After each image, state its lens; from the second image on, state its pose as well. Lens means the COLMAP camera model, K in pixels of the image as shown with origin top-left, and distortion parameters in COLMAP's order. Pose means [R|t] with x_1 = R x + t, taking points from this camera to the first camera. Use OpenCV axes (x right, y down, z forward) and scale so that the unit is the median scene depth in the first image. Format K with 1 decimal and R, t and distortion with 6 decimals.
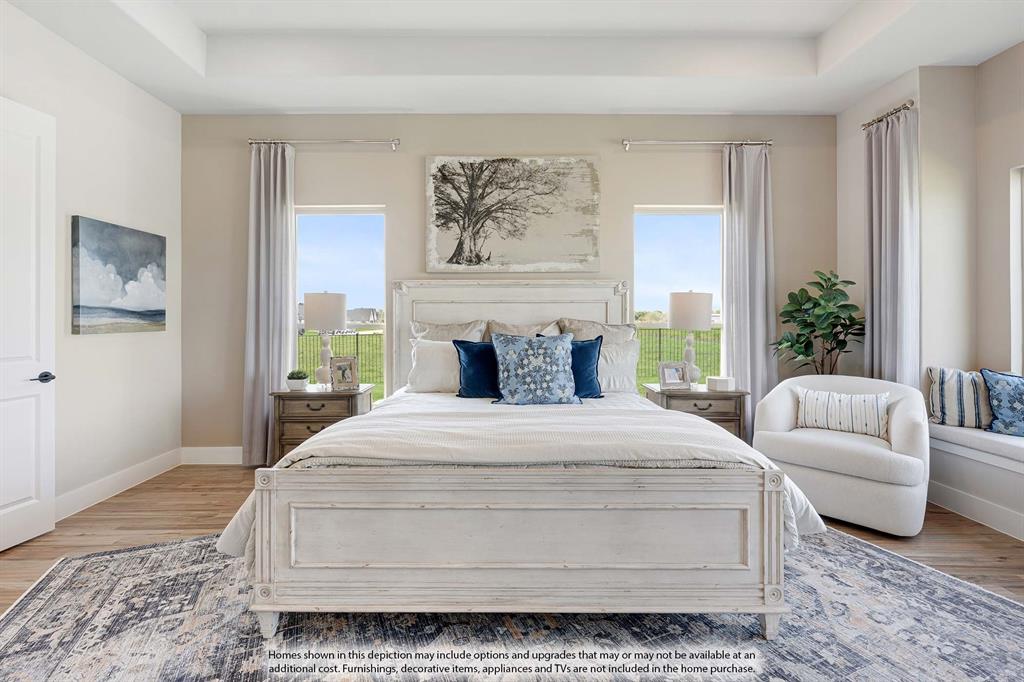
lens RADIAL K [[466.7, 0, 504.3], [0, 466.7, 320.0], [0, 0, 1]] dist [0.002271, -0.000700]
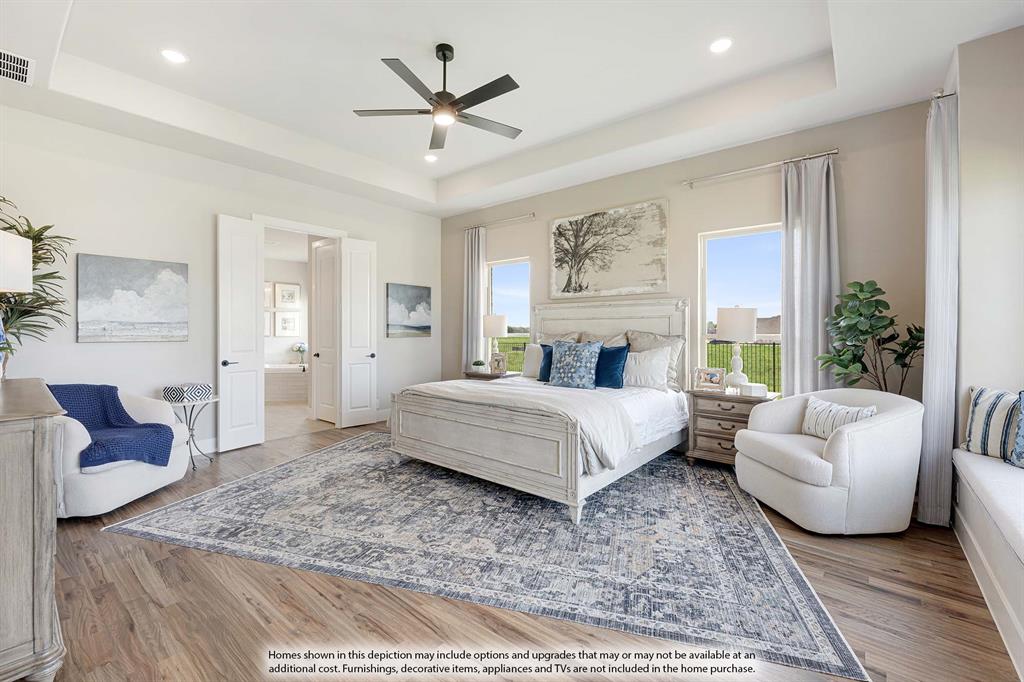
lens RADIAL K [[466.7, 0, 513.4], [0, 466.7, 333.4], [0, 0, 1]] dist [0.002271, -0.000700]
pose [[0.750310, 0.004881, -0.661068, 0.725809], [-0.003652, 0.999988, 0.003237, 0.001988], [0.661076, -0.000015, 0.750319, -0.187049]]
